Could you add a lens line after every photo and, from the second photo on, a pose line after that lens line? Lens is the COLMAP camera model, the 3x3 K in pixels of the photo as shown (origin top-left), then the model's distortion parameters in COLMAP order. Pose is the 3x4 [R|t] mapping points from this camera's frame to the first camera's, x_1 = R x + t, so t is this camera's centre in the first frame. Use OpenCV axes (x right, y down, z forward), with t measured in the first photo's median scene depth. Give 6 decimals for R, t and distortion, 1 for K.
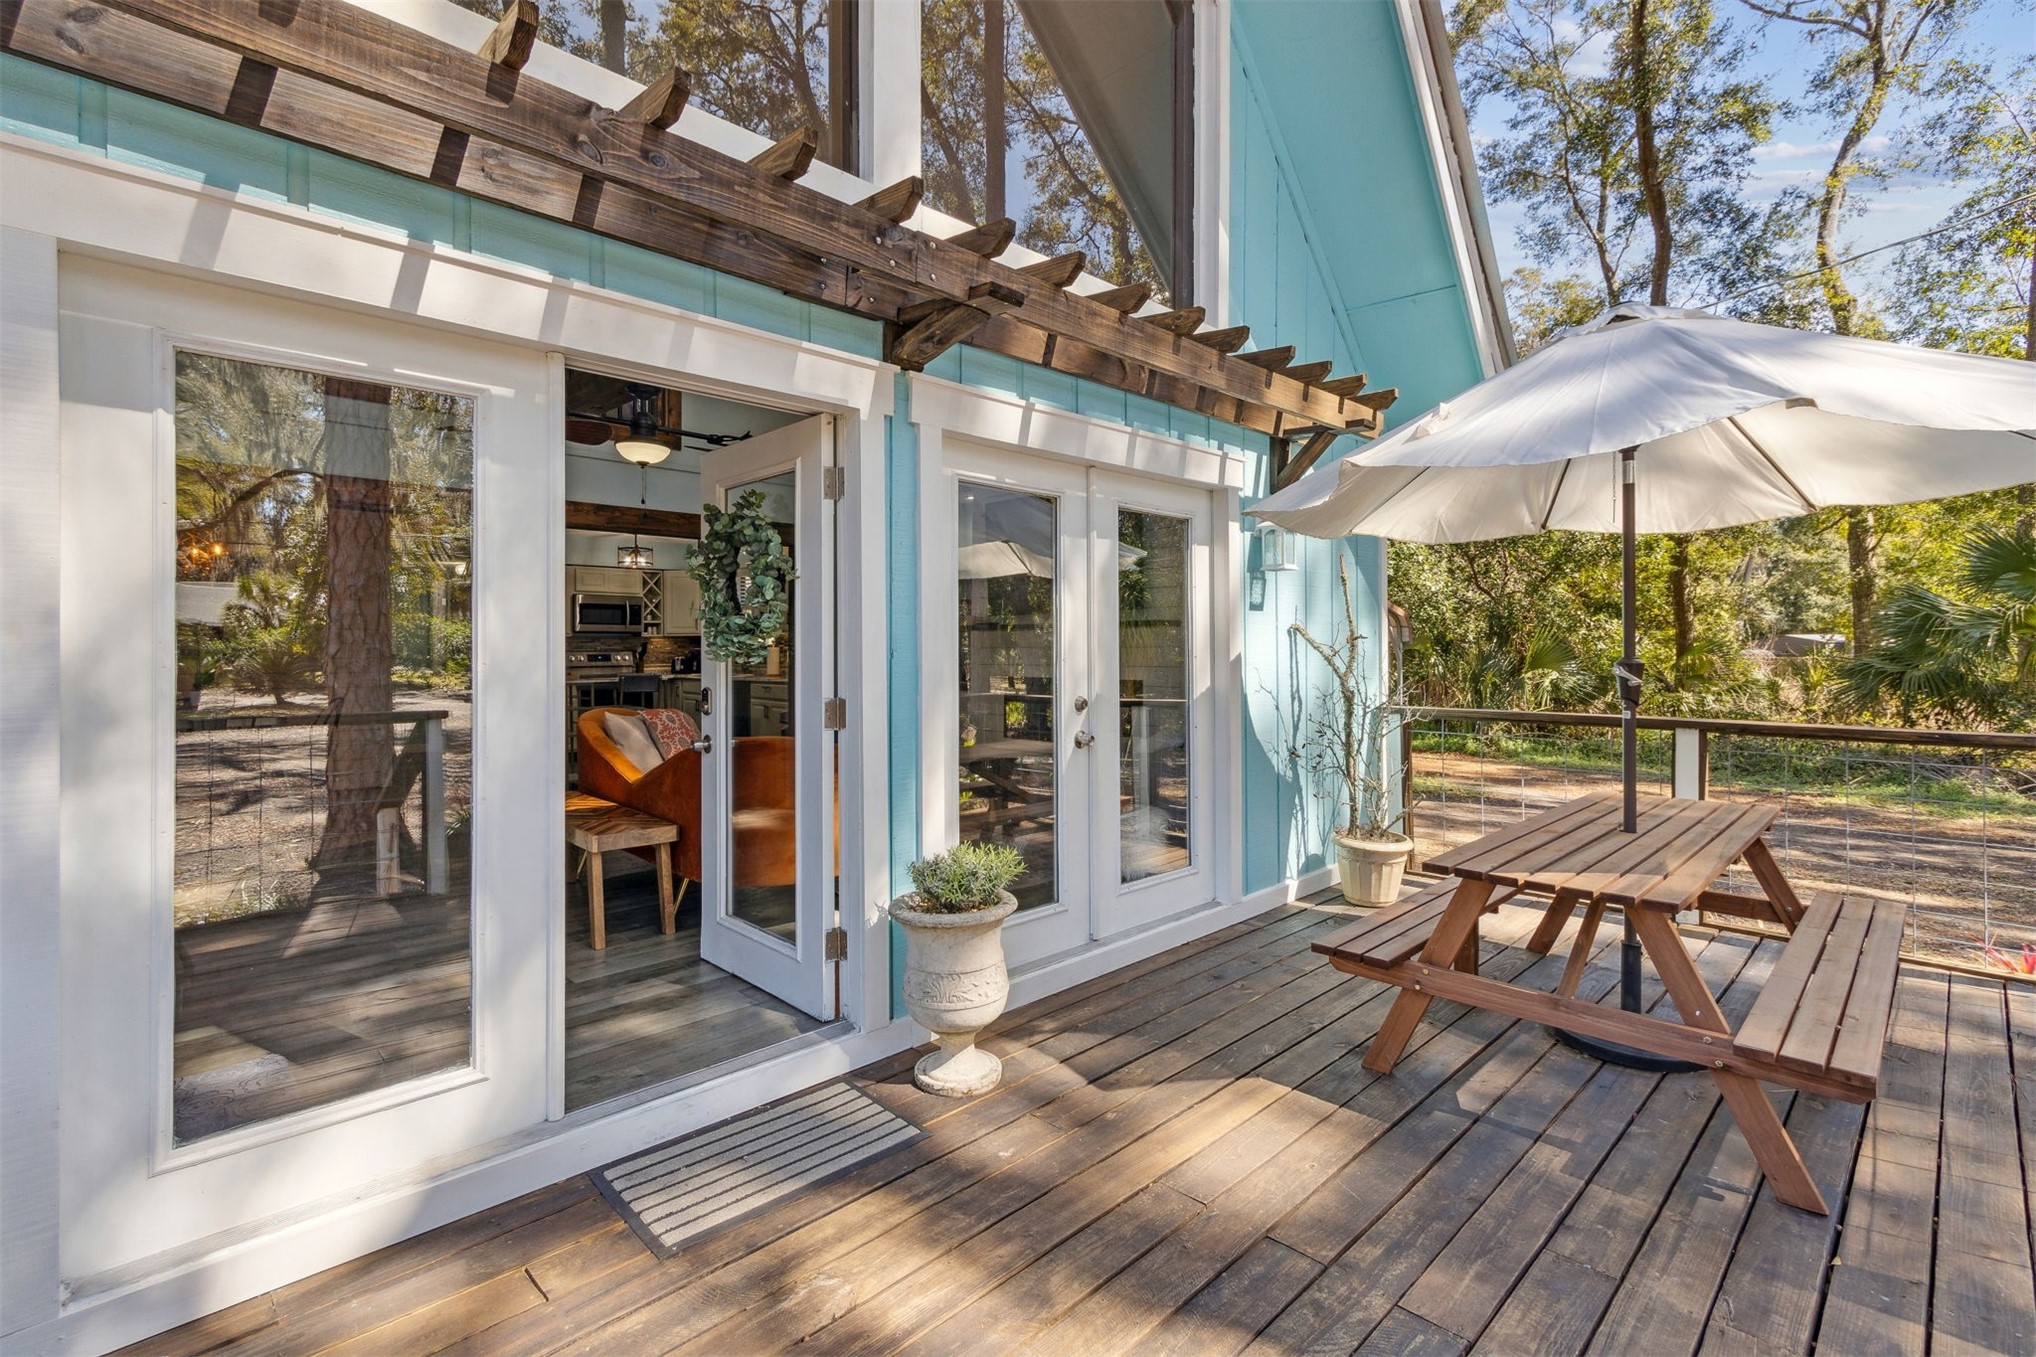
lens RADIAL K [[972.0, 0, 1017.3], [0, 972.0, 653.8], [0, 0, 1]] dist [0.003420, 0.000021]
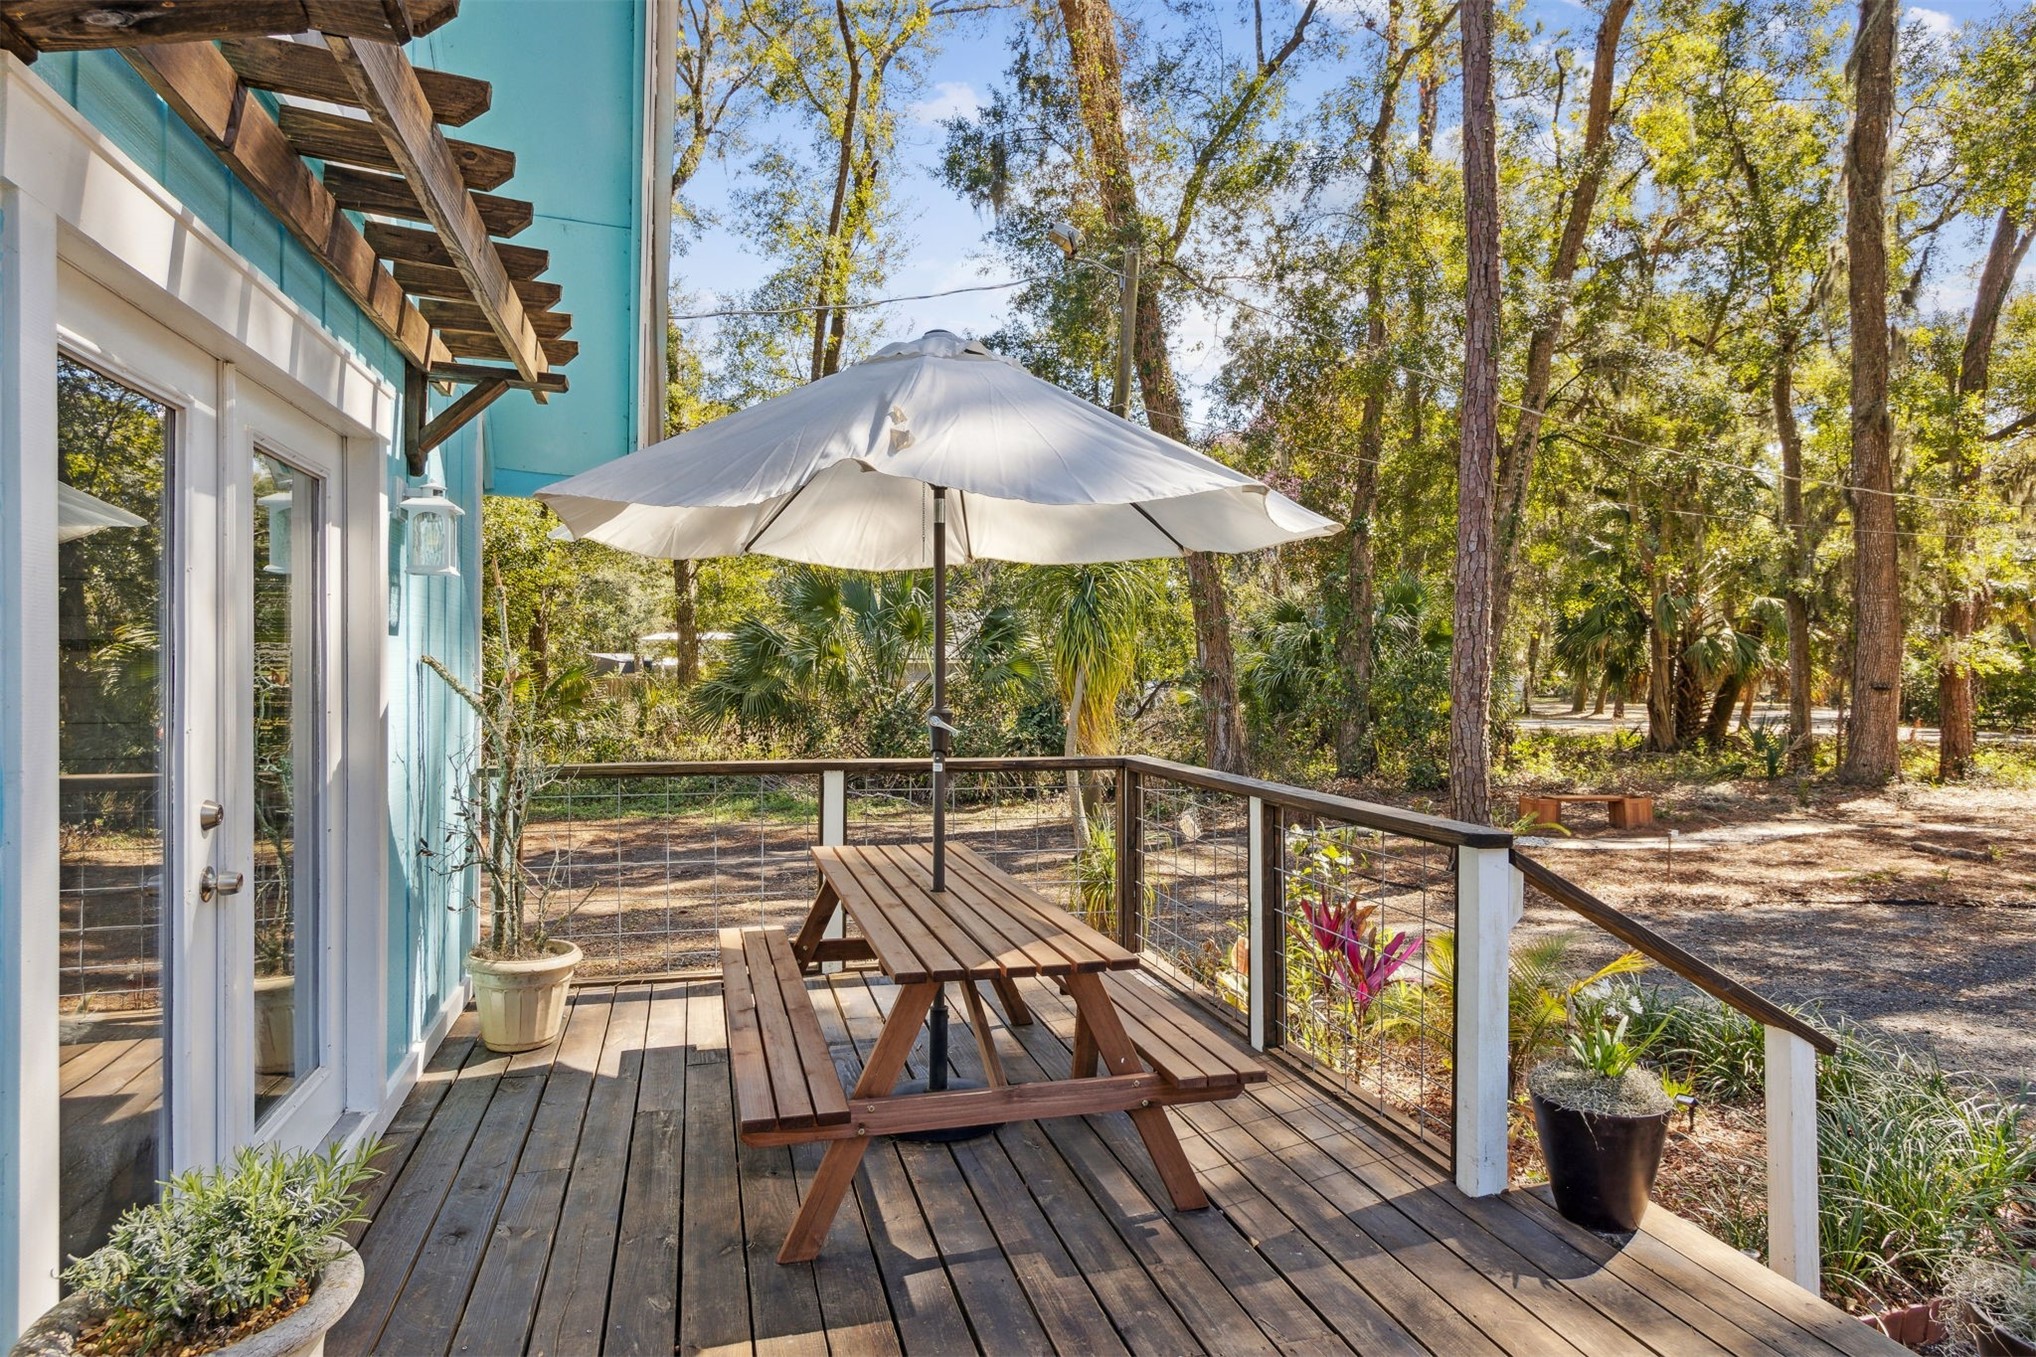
lens RADIAL K [[1176.6, 0, 1017.5], [0, 1176.6, 667.2], [0, 0, 1]] dist [0.004247, -0.000265]
pose [[0.480570, 0.000298, 0.876956, -0.286786], [0.000979, 0.999999, -0.000876, -0.027576], [-0.876956, 0.001279, 0.480569, 0.331231]]
